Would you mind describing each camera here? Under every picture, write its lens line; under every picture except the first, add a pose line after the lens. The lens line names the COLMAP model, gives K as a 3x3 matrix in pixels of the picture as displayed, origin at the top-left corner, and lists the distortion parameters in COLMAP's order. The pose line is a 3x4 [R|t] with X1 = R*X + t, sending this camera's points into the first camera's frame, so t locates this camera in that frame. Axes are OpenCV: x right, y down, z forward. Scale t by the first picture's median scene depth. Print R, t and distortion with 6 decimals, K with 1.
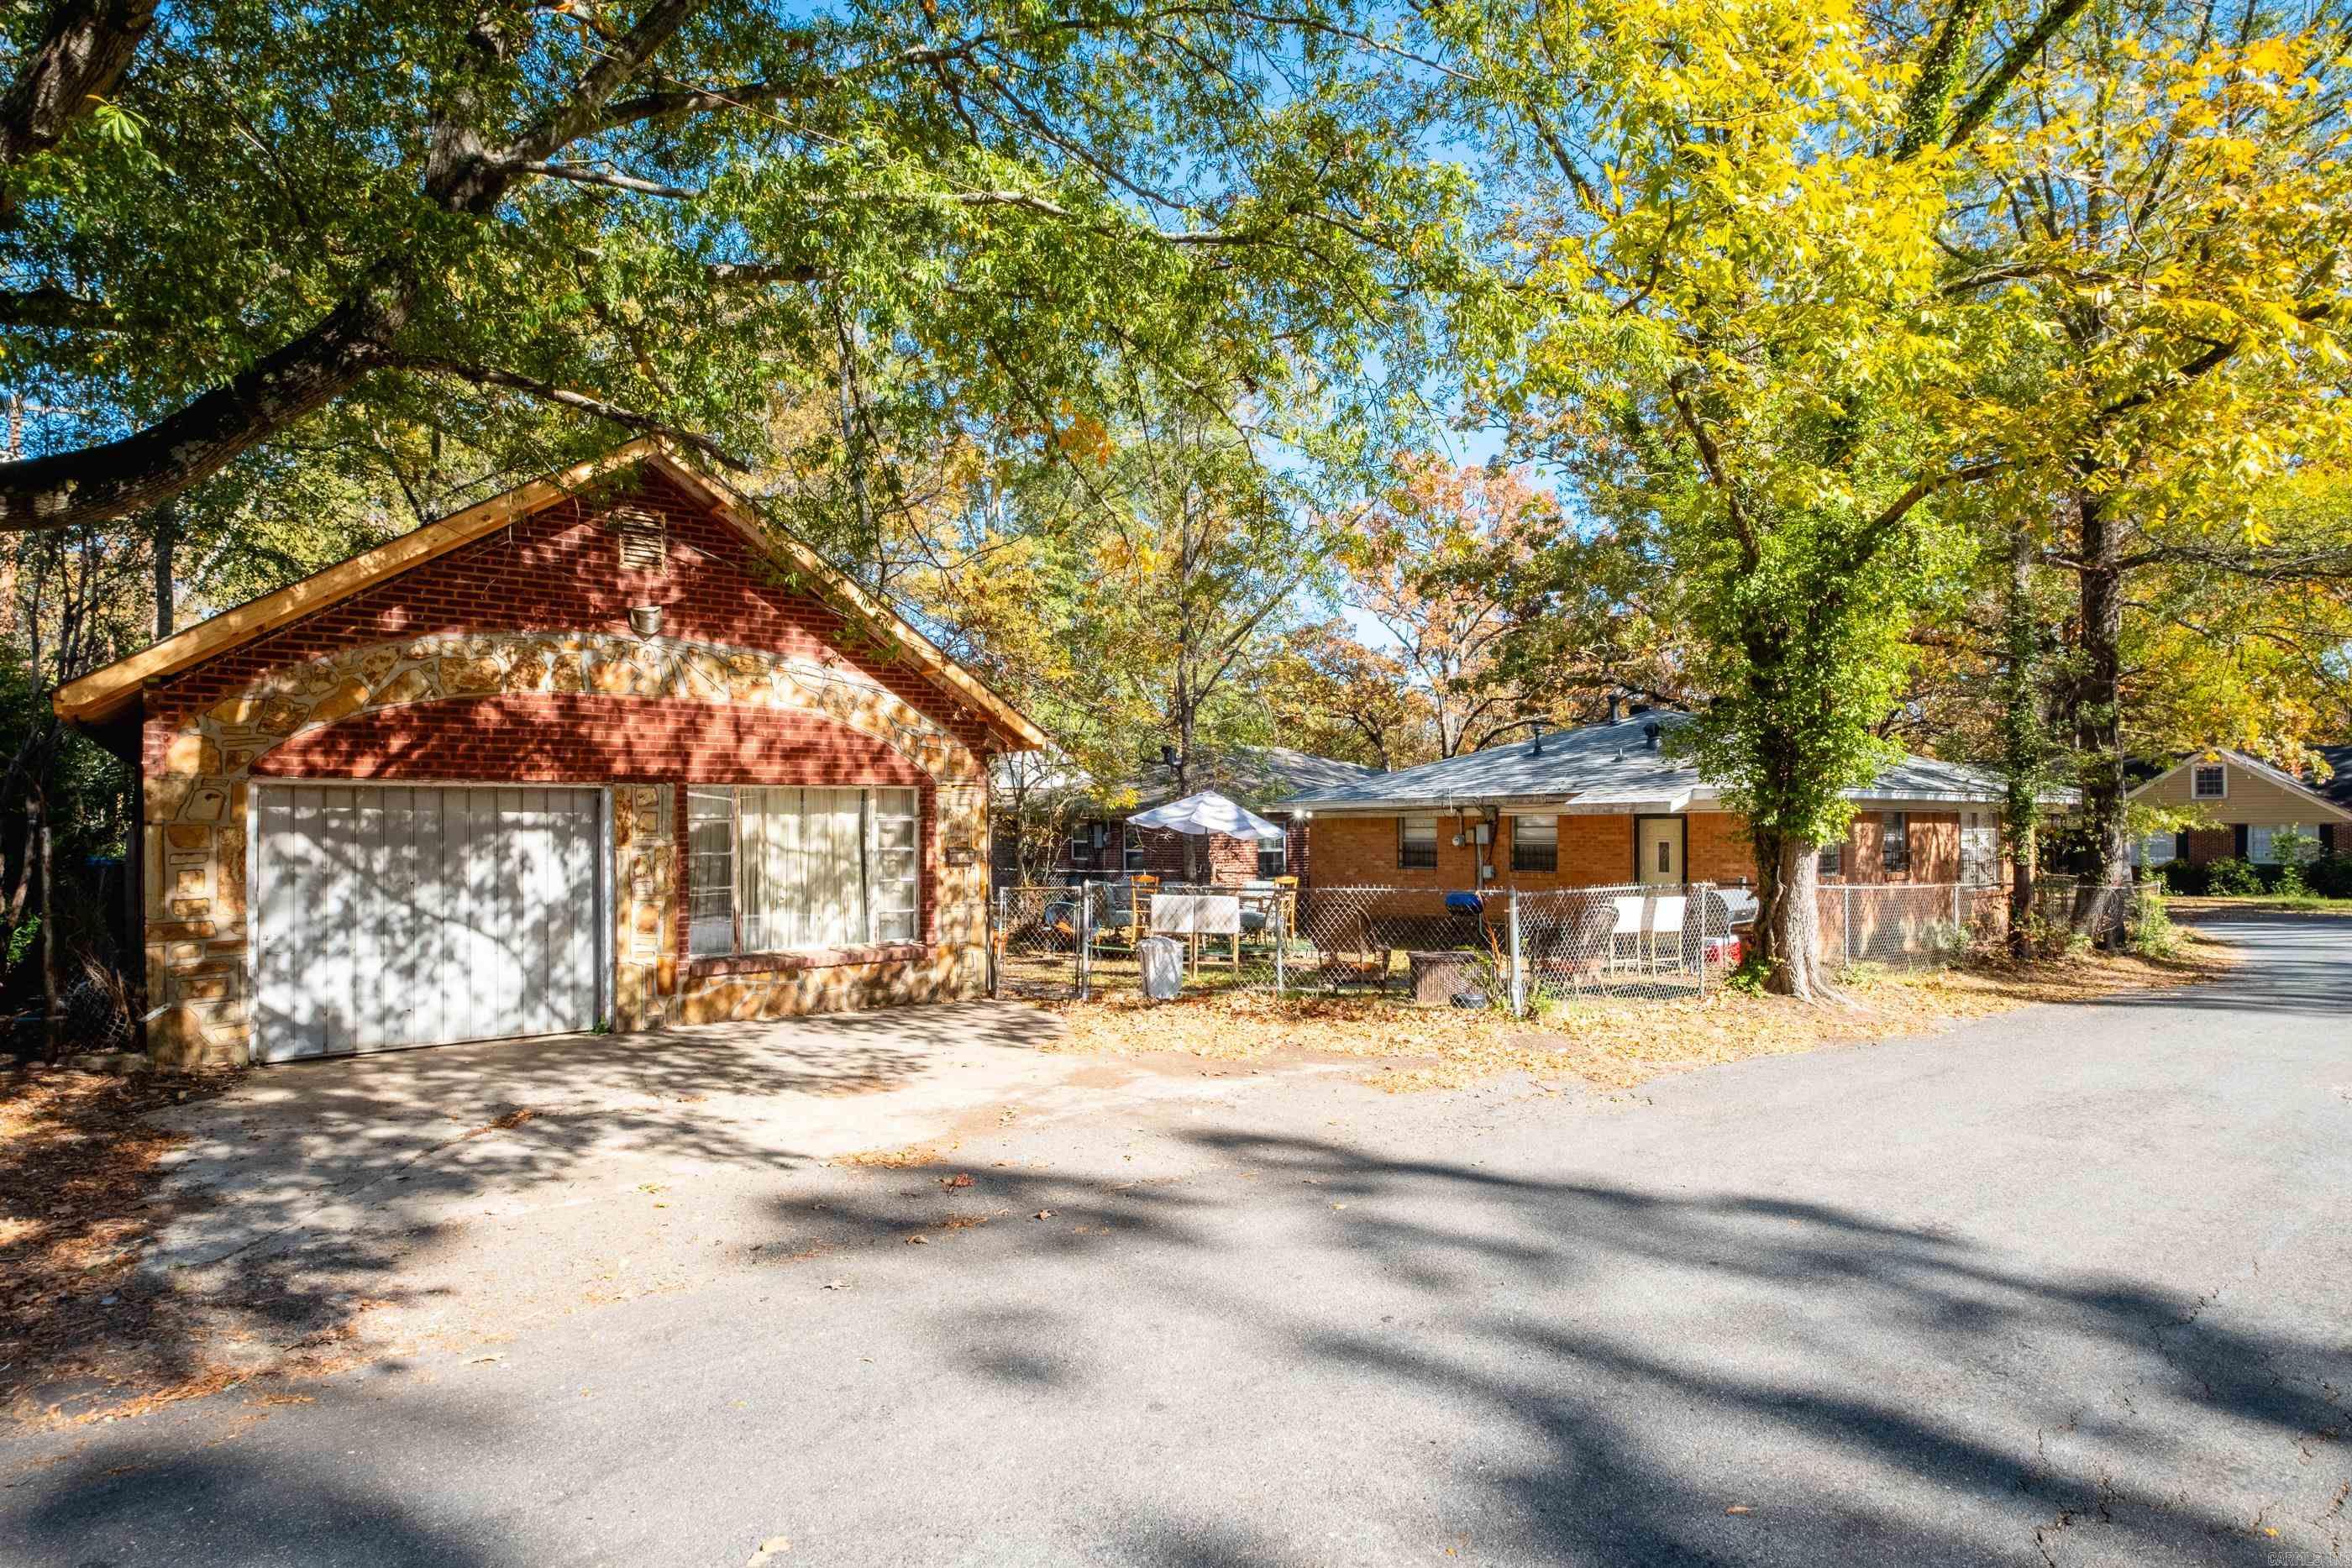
lens RADIAL K [[1202.2, 0, 1172.9], [0, 1202.2, 808.3], [0, 0, 1]] dist [0.001791, 0.000045]
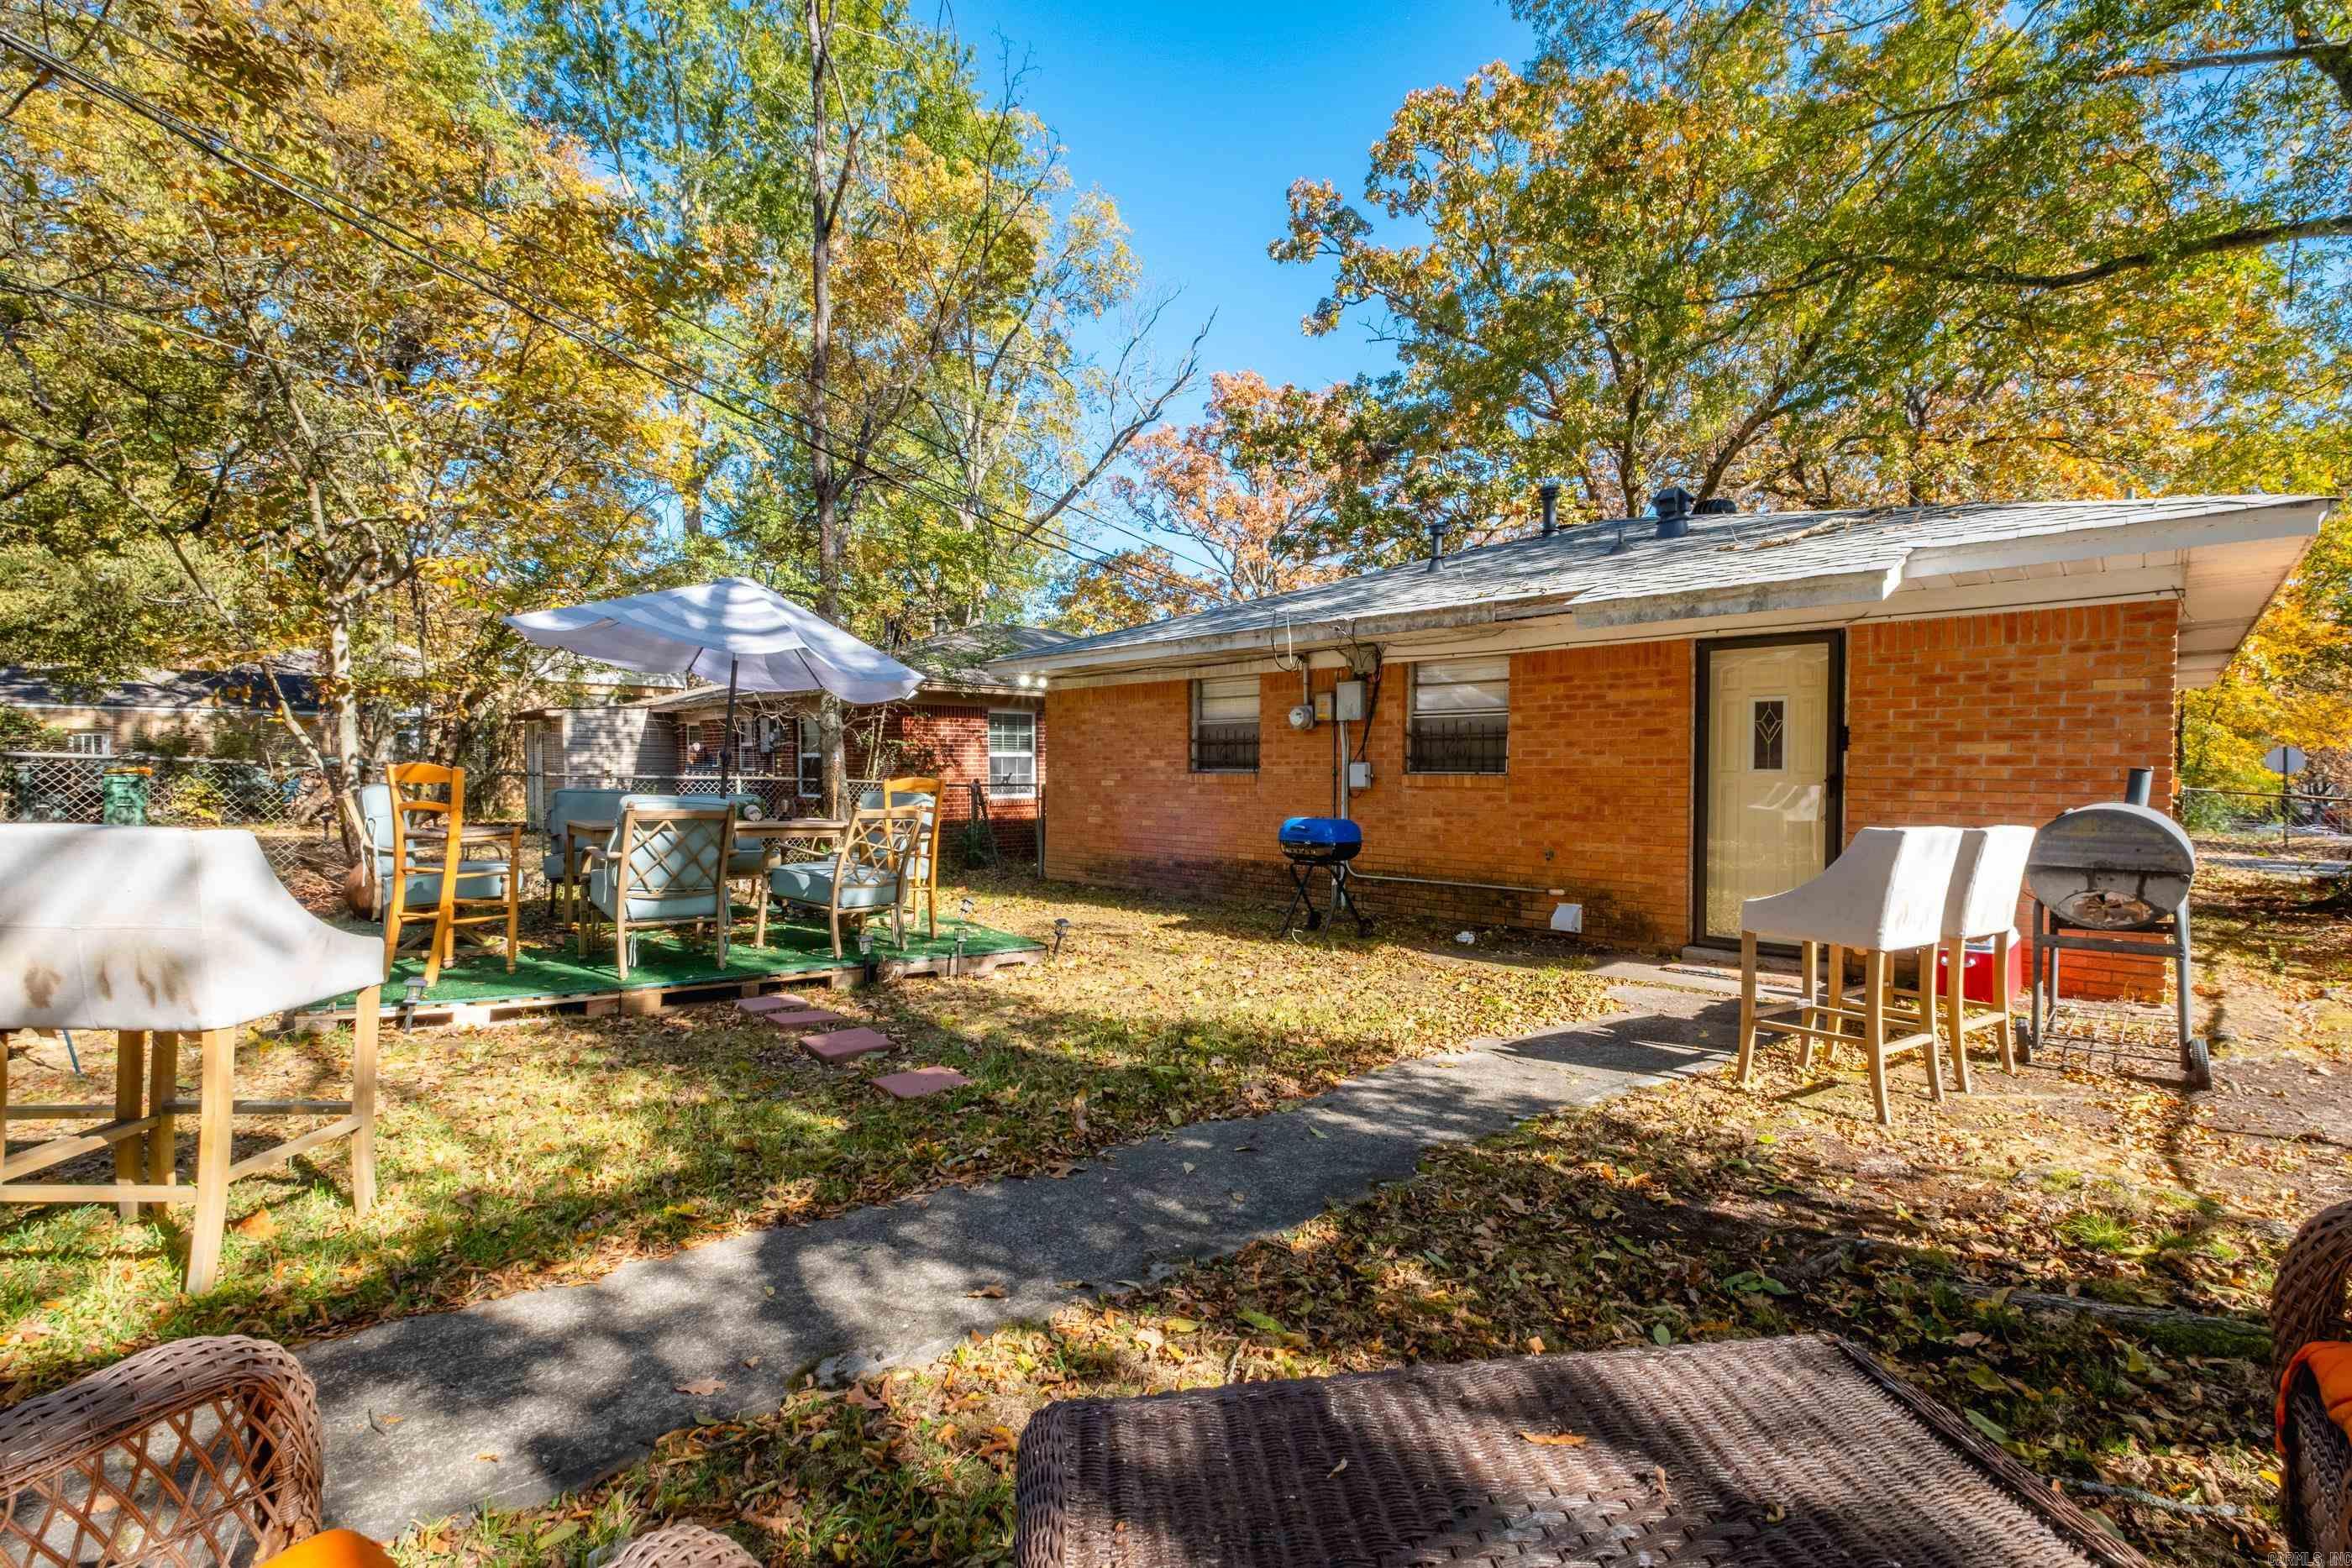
lens RADIAL K [[990.9, 0, 1153.8], [0, 990.9, 773.0], [0, 0, 1]] dist [0.002406, -0.002981]
pose [[0.992450, 0.007080, 0.122444, 0.224227], [-0.009816, 0.999715, 0.021752, 0.079304], [-0.122255, -0.022790, 0.992237, 1.072256]]
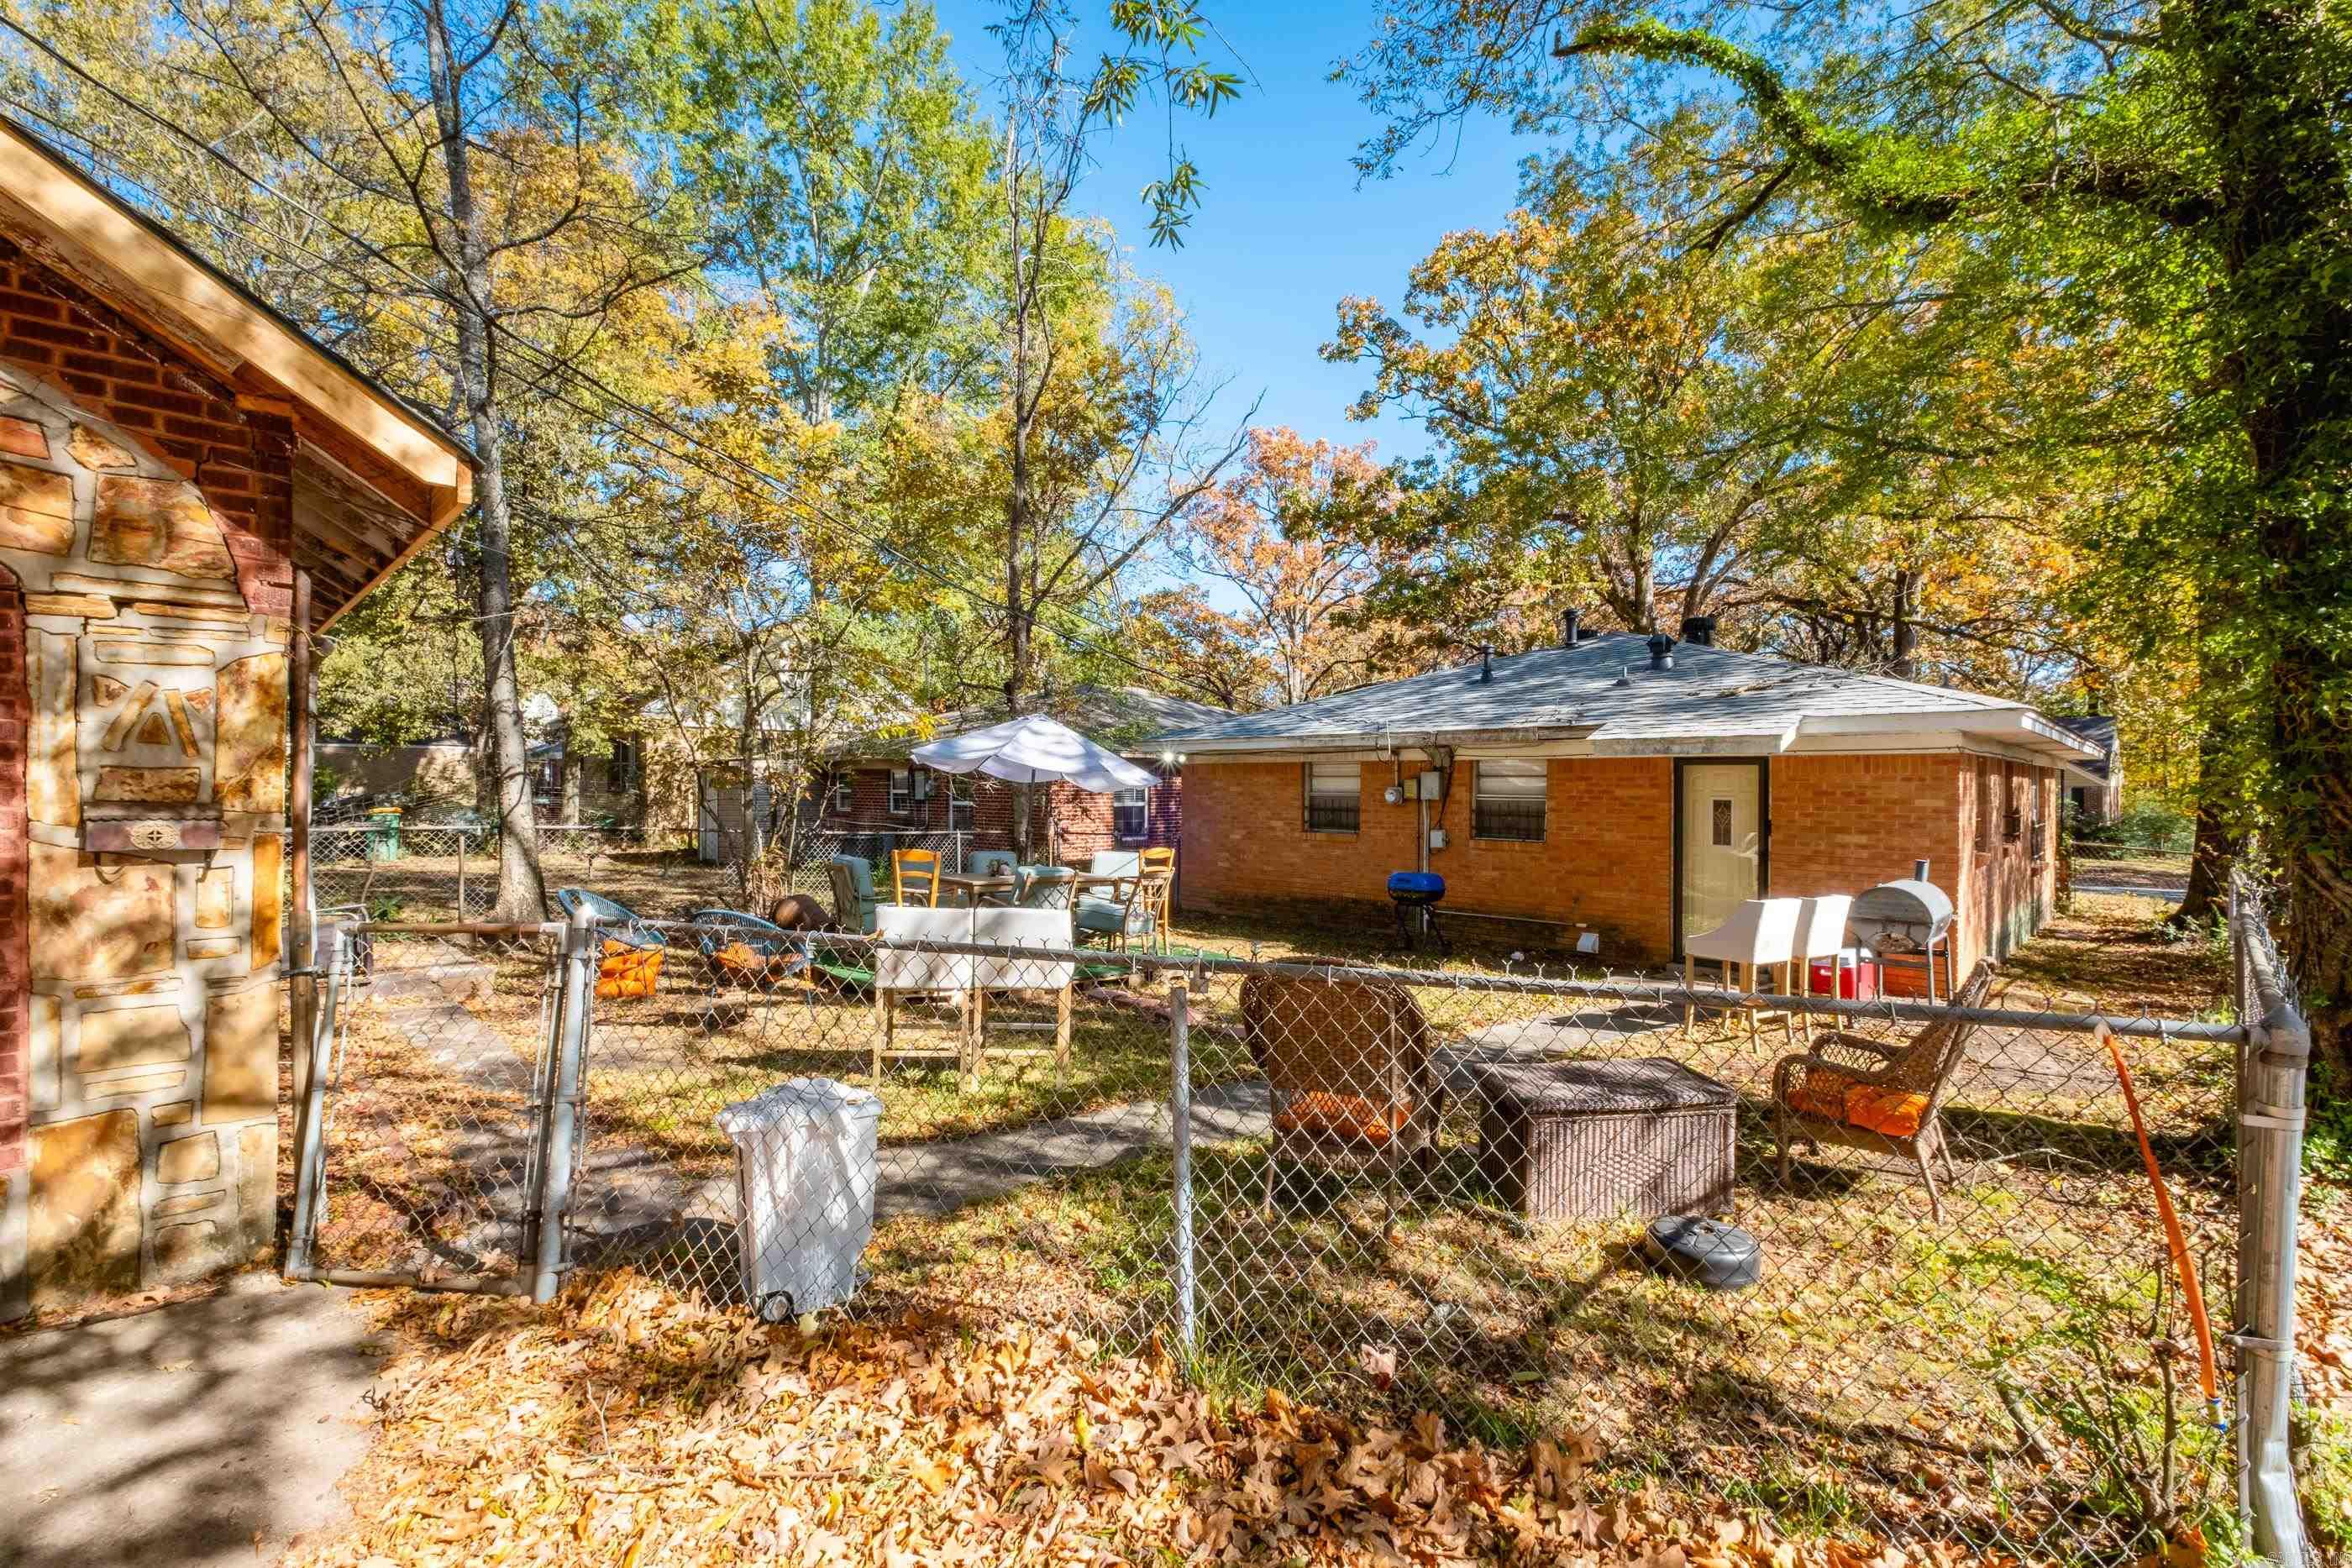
lens RADIAL K [[990.9, 0, 1166.7], [0, 990.9, 770.4], [0, 0, 1]] dist [0.002406, -0.002981]
pose [[0.992317, 0.012132, 0.123124, 0.055793], [-0.012598, 0.999916, 0.003013, 0.022996], [-0.123077, -0.004541, 0.992387, 0.793554]]
